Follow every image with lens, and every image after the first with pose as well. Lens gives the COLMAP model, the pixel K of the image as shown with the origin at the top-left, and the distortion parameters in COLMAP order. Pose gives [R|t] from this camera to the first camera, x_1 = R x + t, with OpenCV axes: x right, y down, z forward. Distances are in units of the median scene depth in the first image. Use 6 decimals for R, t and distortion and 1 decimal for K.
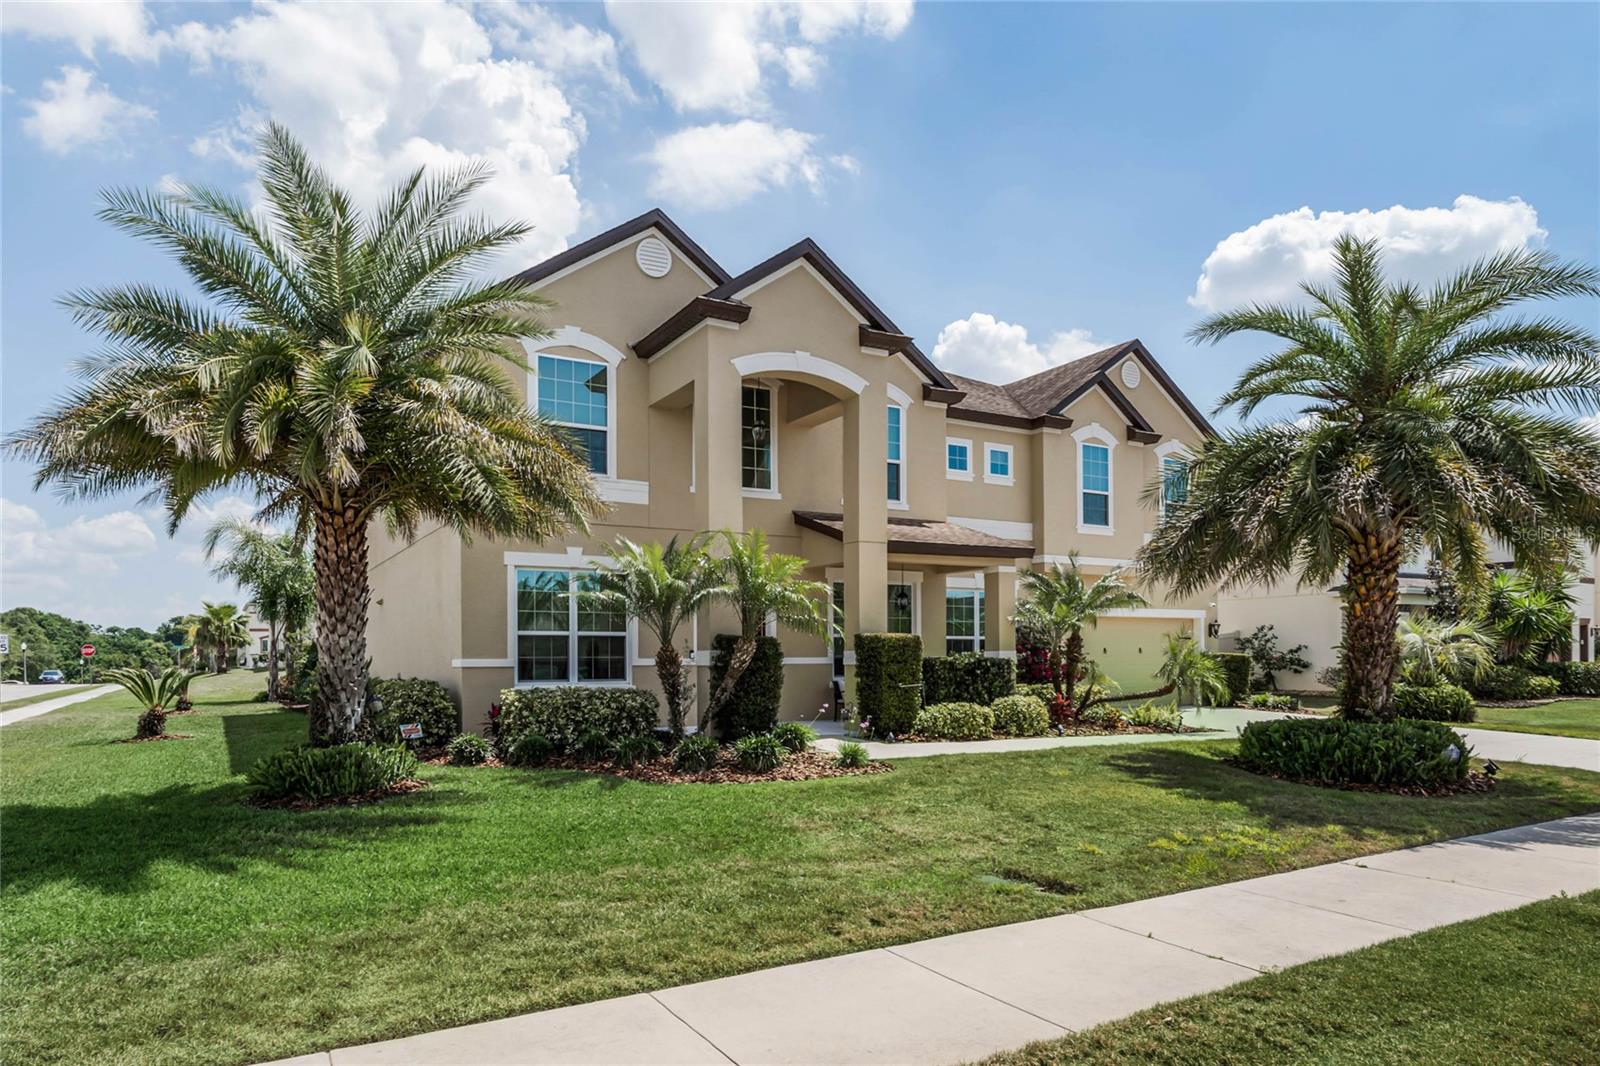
lens RADIAL K [[782.3, 0, 799.9], [0, 782.3, 572.0], [0, 0, 1]] dist [-0.003833, -0.000446]
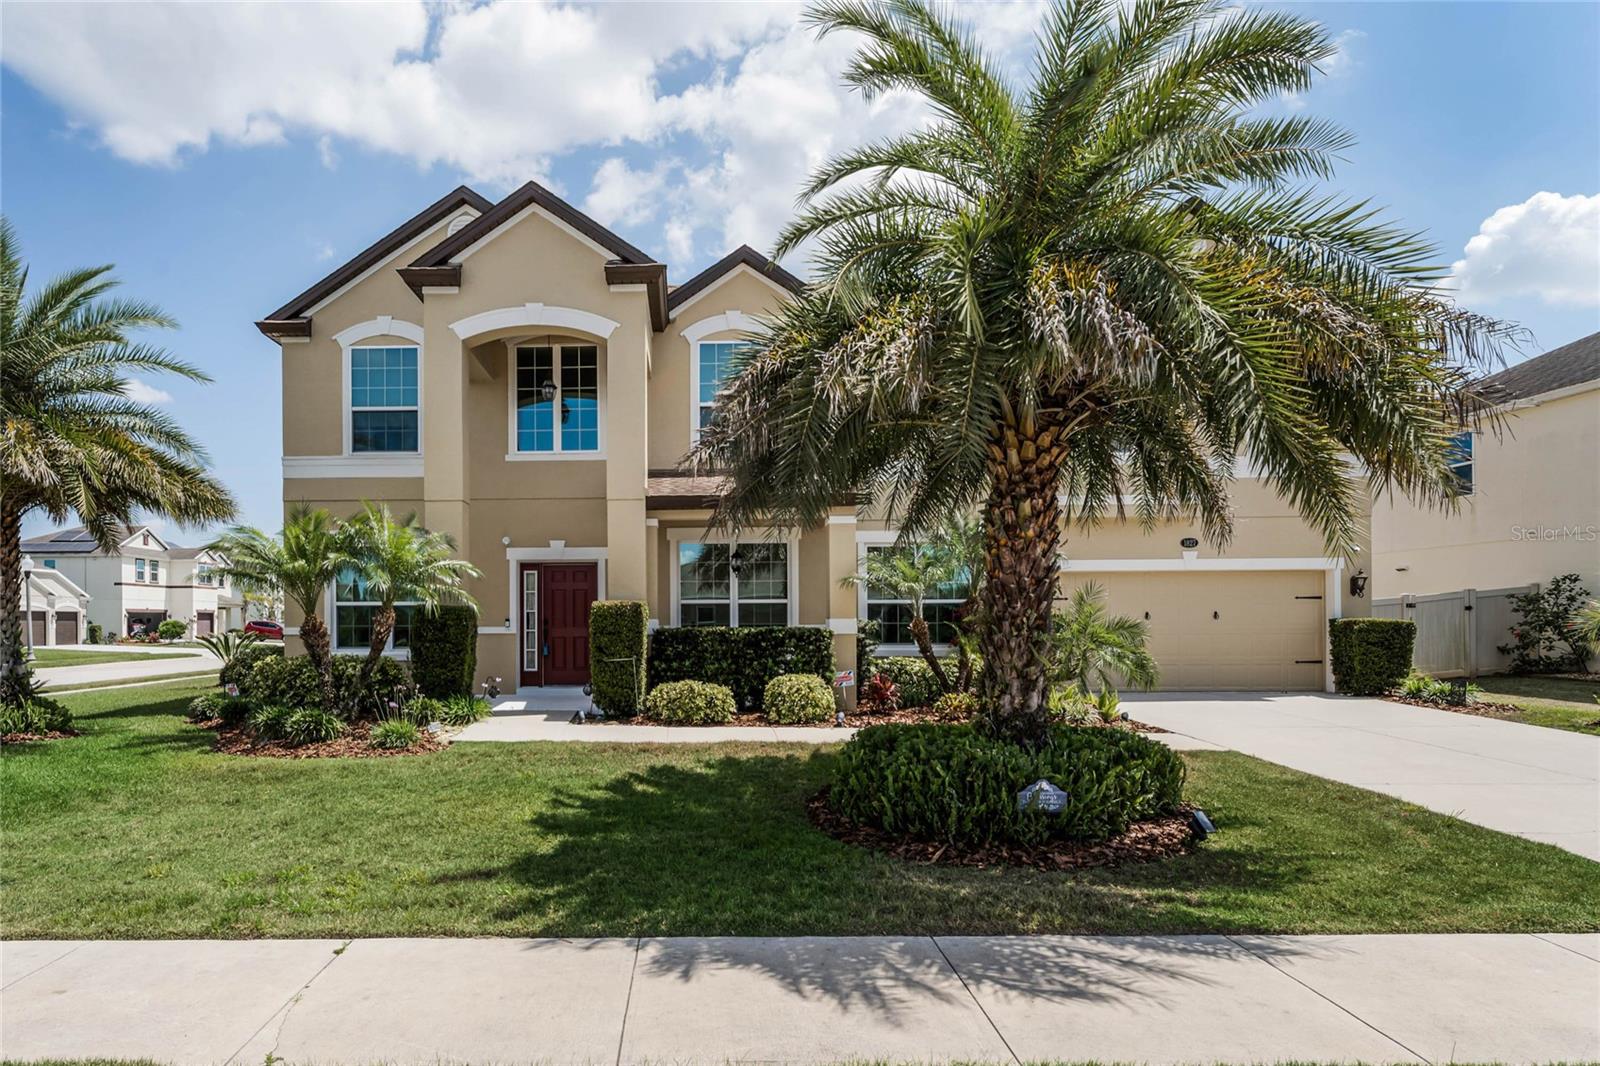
lens RADIAL K [[784.8, 0, 800.0], [0, 784.8, 533.0], [0, 0, 1]] dist [-0.000751, -0.000177]
pose [[0.905895, -0.045268, -0.421077, 0.680671], [0.045595, 0.998917, -0.009297, 0.018848], [0.421041, -0.010777, 0.906977, 0.272471]]
